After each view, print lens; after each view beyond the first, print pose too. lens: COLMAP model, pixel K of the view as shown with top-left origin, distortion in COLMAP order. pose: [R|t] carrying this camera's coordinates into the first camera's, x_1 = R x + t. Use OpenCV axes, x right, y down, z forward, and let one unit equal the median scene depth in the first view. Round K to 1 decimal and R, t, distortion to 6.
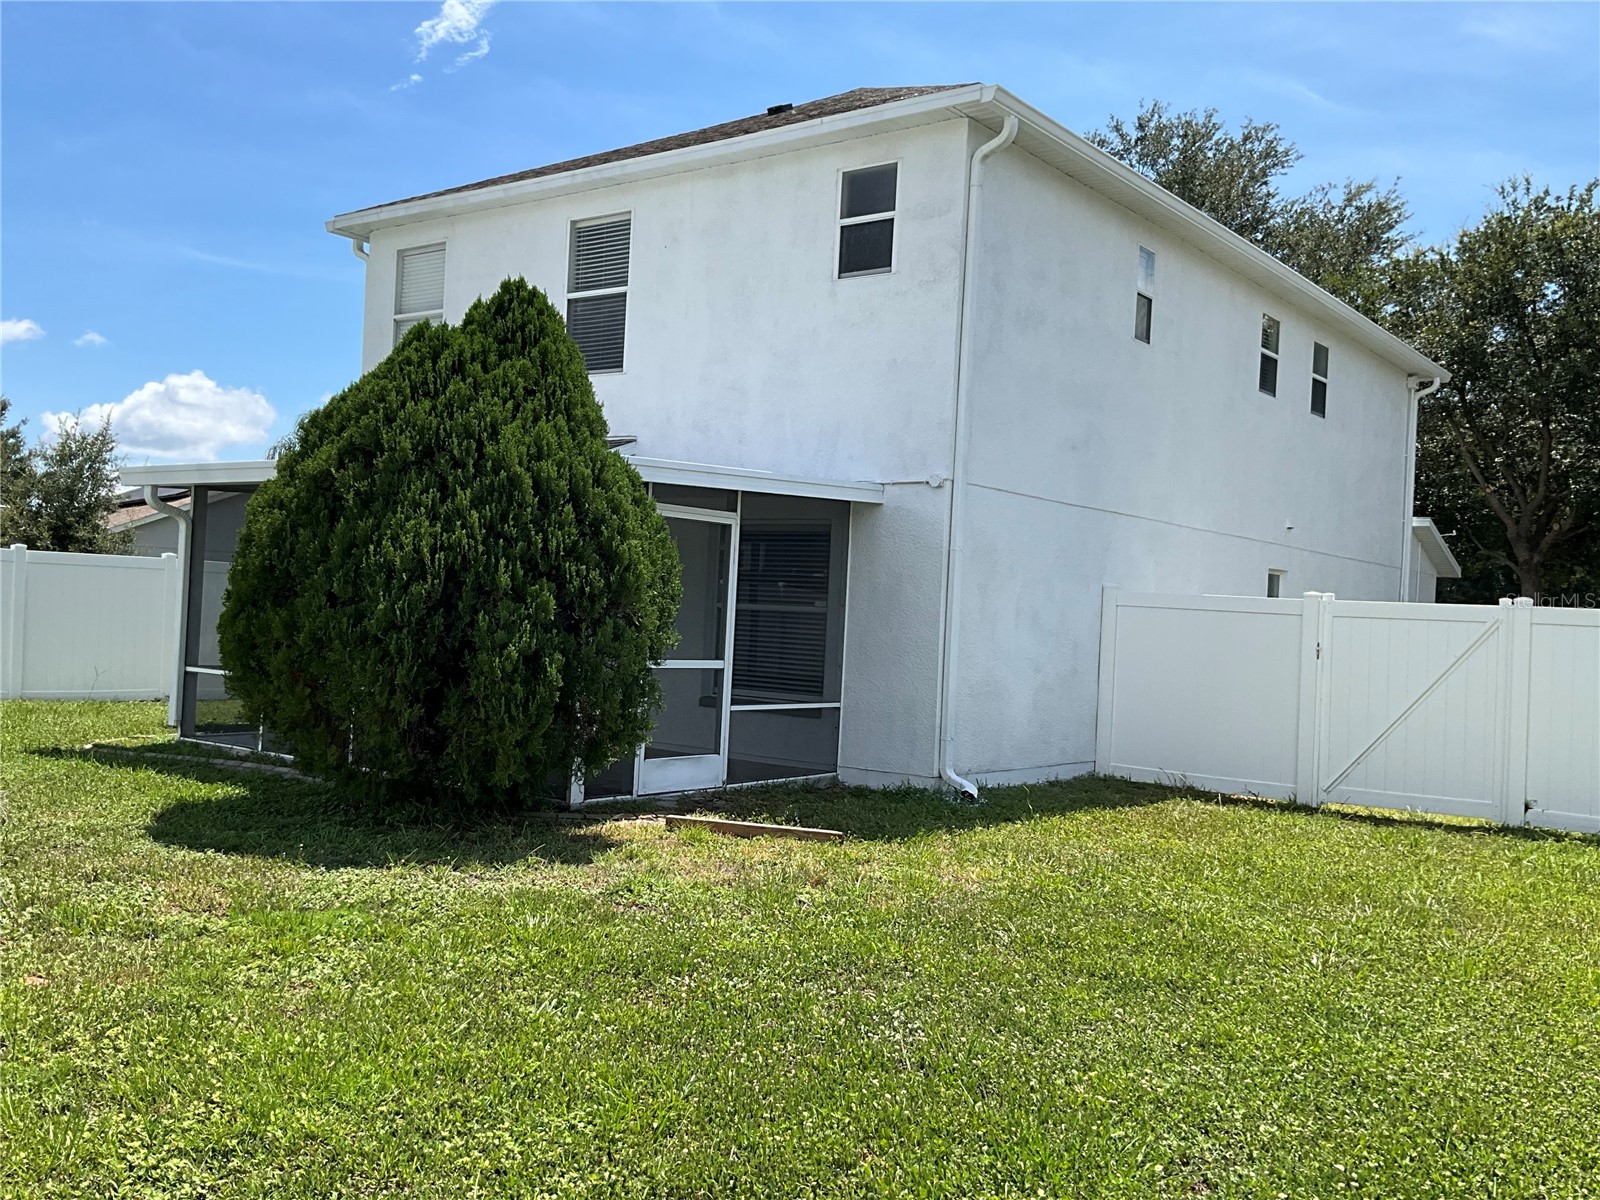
lens RADIAL K [[1450.3, 0, 800.0], [0, 1450.3, 600.0], [0, 0, 1]] dist [0.125995, -0.278853]
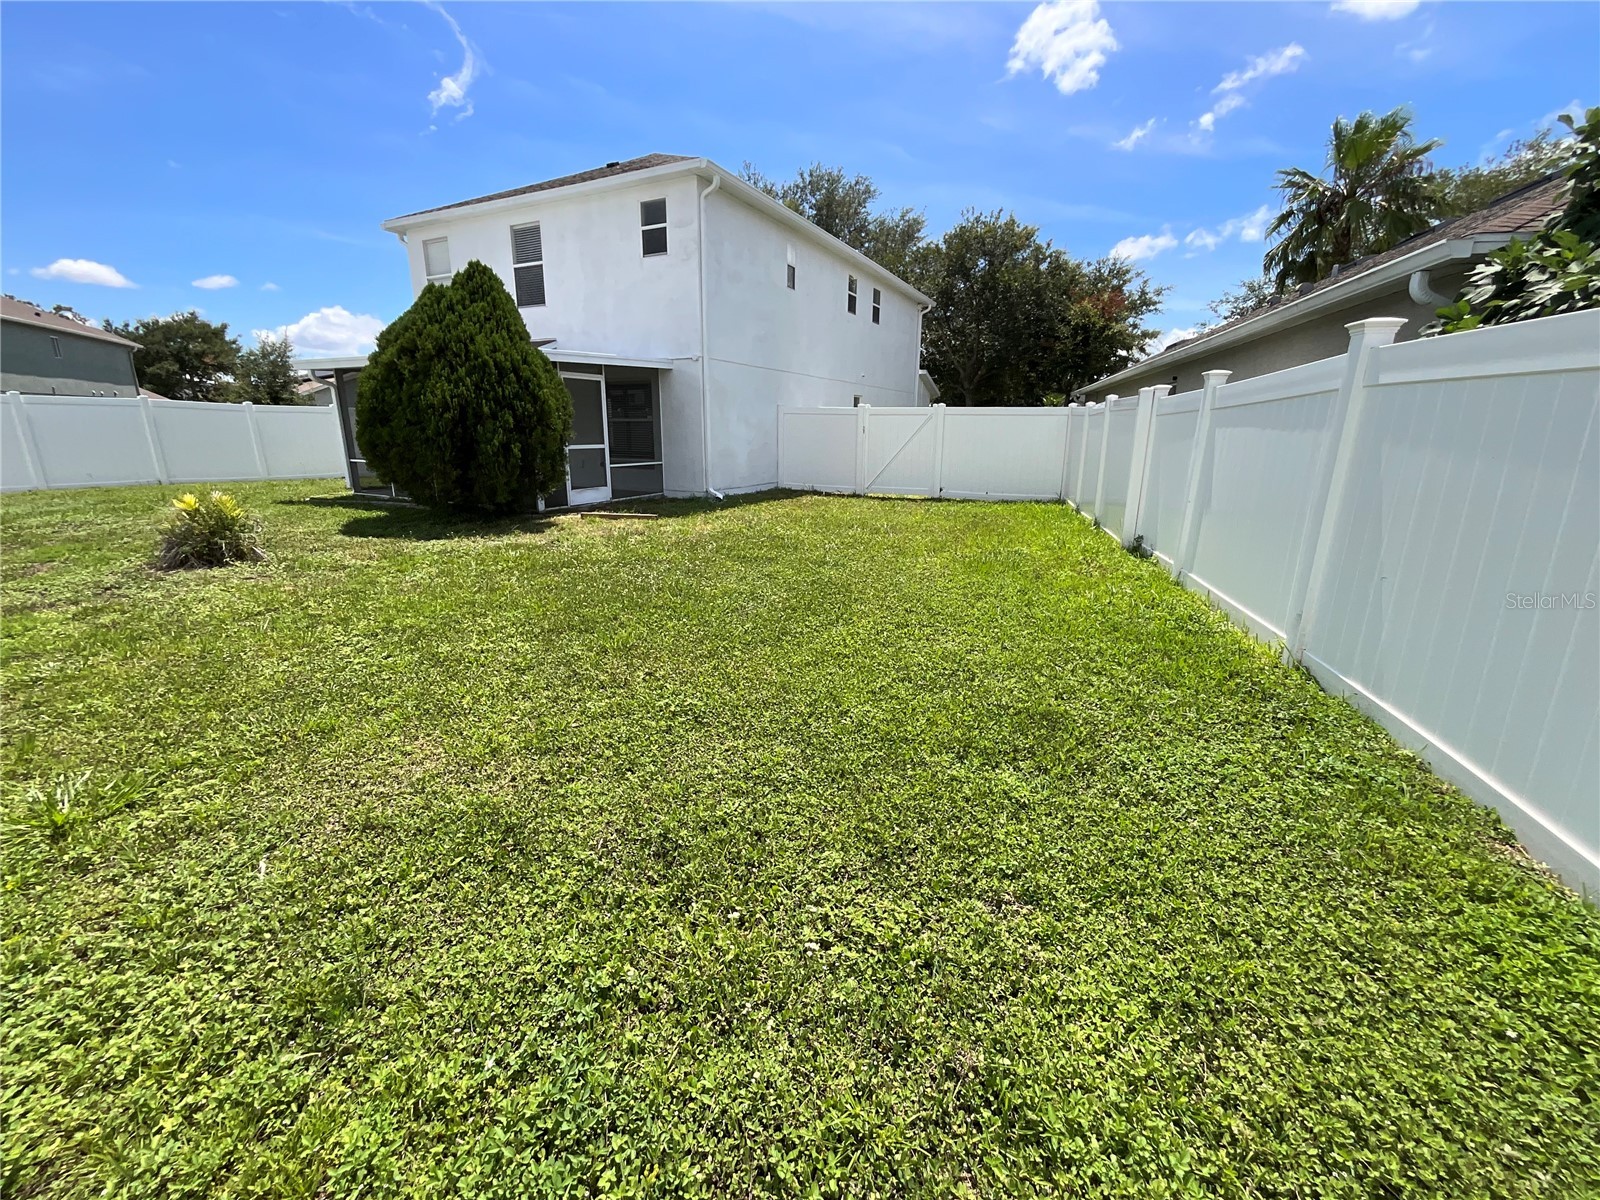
lens RADIAL K [[654.4, 0, 800.0], [0, 654.4, 600.0], [0, 0, 1]] dist [-0.009800, 0.006591]
pose [[0.982207, -0.084048, 0.167947, 0.052530], [0.035333, 0.960998, 0.274290, 0.005887], [-0.184450, -0.263476, 0.946868, -0.076336]]
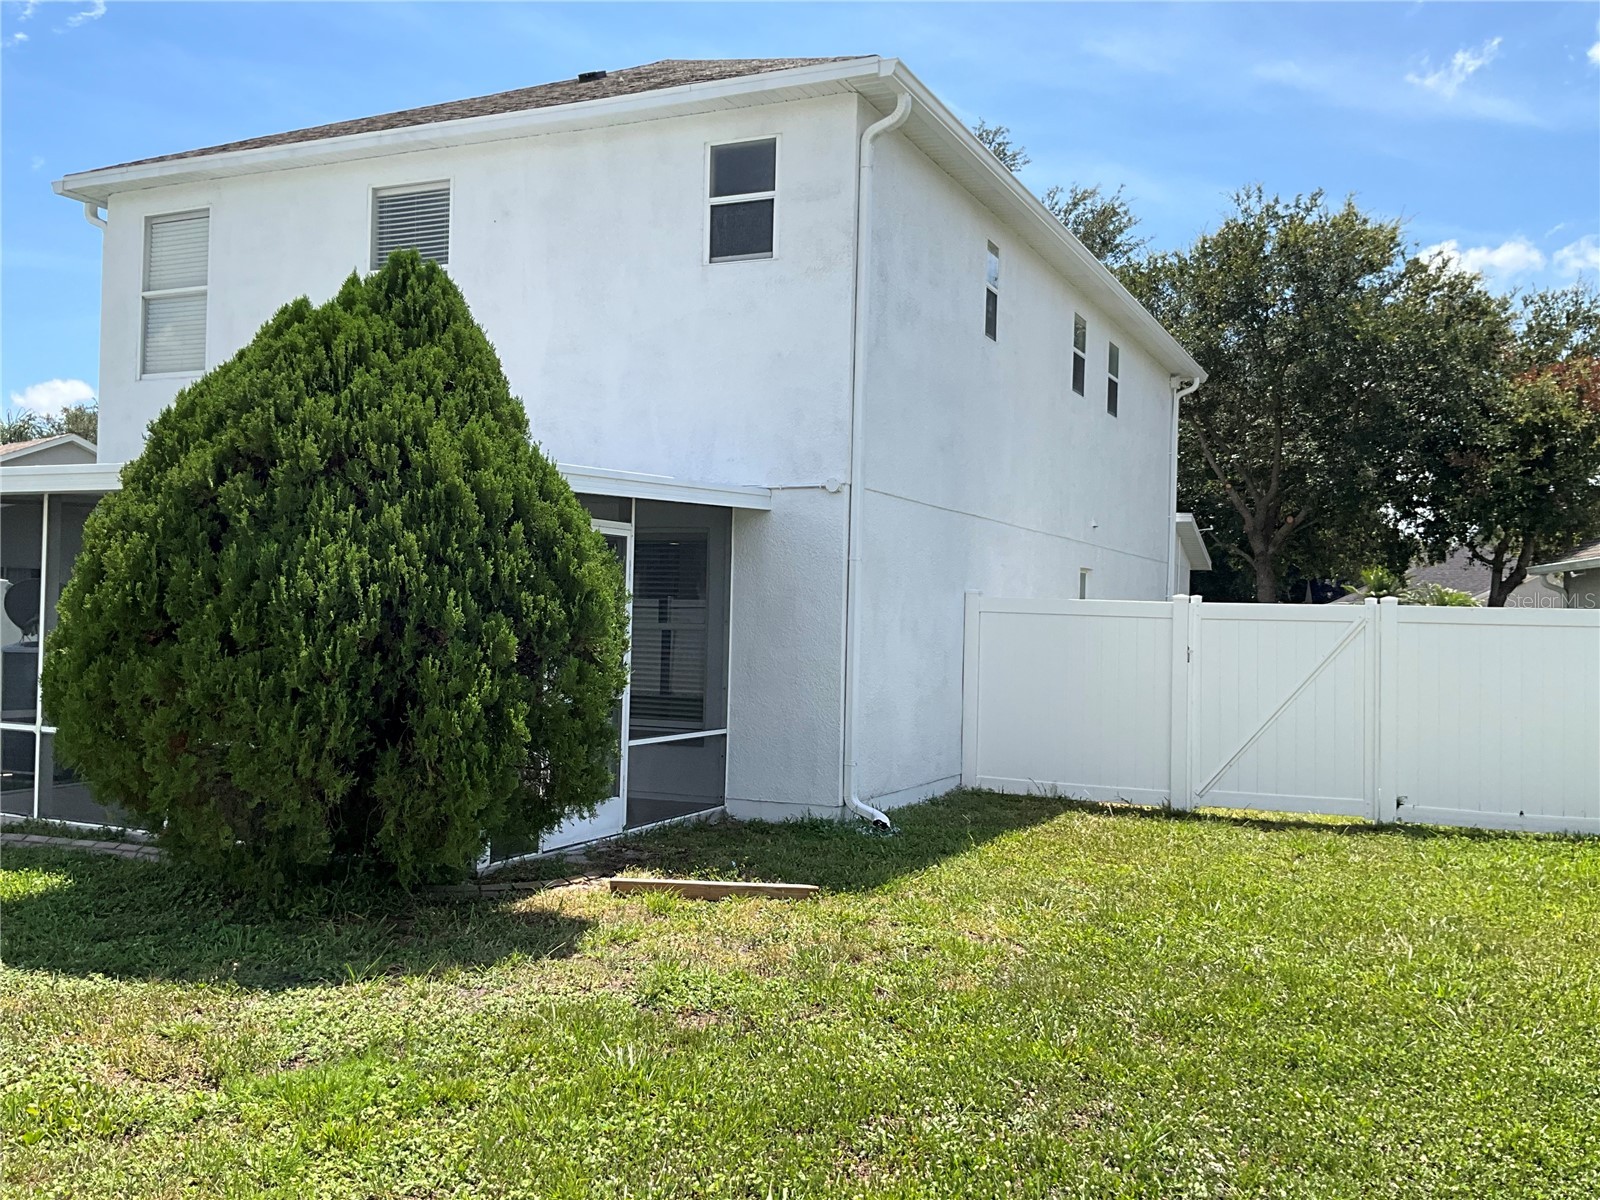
lens RADIAL K [[1450.3, 0, 800.0], [0, 1450.3, 600.0], [0, 0, 1]] dist [0.125995, -0.278853]
pose [[0.975178, -0.023111, 0.220215, -0.133221], [0.022014, 0.999730, 0.007436, -0.016736], [-0.220327, -0.002403, 0.975423, 0.105330]]
